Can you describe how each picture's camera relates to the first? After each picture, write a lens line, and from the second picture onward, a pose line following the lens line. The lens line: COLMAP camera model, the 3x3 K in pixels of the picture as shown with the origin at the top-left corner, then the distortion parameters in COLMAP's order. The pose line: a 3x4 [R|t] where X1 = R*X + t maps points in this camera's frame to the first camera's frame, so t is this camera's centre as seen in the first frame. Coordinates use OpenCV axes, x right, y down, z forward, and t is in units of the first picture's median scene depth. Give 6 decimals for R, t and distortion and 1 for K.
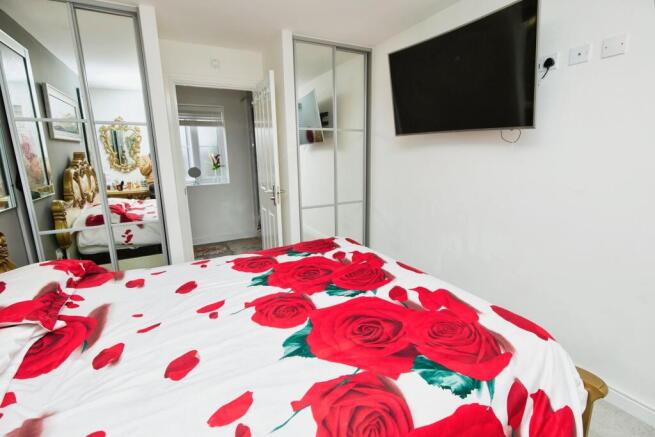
lens RADIAL K [[301.2, 0, 329.6], [0, 301.2, 217.2], [0, 0, 1]] dist [-0.001484, -0.002139]
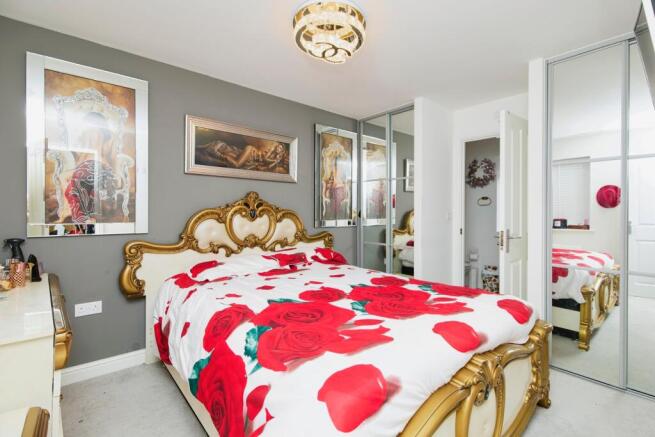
lens RADIAL K [[301.2, 0, 331.0], [0, 301.2, 214.1], [0, 0, 1]] dist [-0.001484, -0.002139]
pose [[0.229873, 0.029377, -0.972777, 1.514896], [-0.203518, 0.978896, -0.018531, -0.071423], [0.951703, 0.202237, 0.231001, 0.751614]]
